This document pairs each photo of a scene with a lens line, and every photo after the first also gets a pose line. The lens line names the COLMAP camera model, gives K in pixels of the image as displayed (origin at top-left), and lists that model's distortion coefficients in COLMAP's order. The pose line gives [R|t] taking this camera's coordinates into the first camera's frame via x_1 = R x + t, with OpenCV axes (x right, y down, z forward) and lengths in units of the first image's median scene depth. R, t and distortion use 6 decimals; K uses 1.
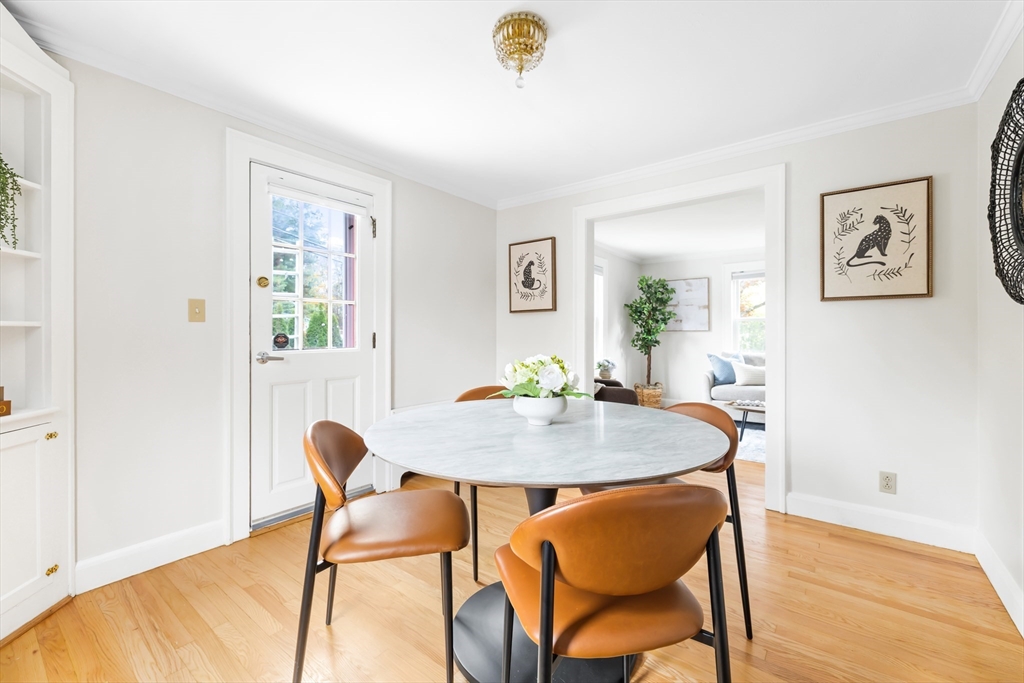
lens RADIAL K [[411.0, 0, 518.3], [0, 411.0, 335.7], [0, 0, 1]] dist [-0.001266, -0.000051]
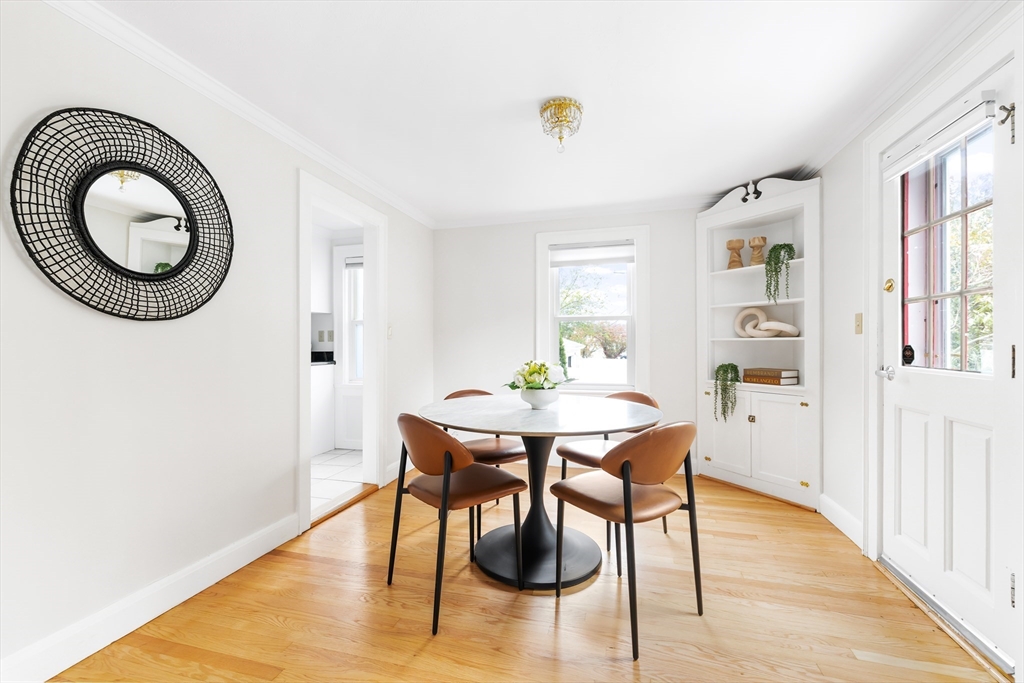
lens RADIAL K [[437.1, 0, 510.7], [0, 437.1, 341.7], [0, 0, 1]] dist [-0.001893, 0.000041]
pose [[-0.927254, -0.003117, -0.374420, 0.604790], [-0.003693, 0.999993, 0.000821, -0.013797], [0.374415, 0.002145, -0.927259, 1.987337]]
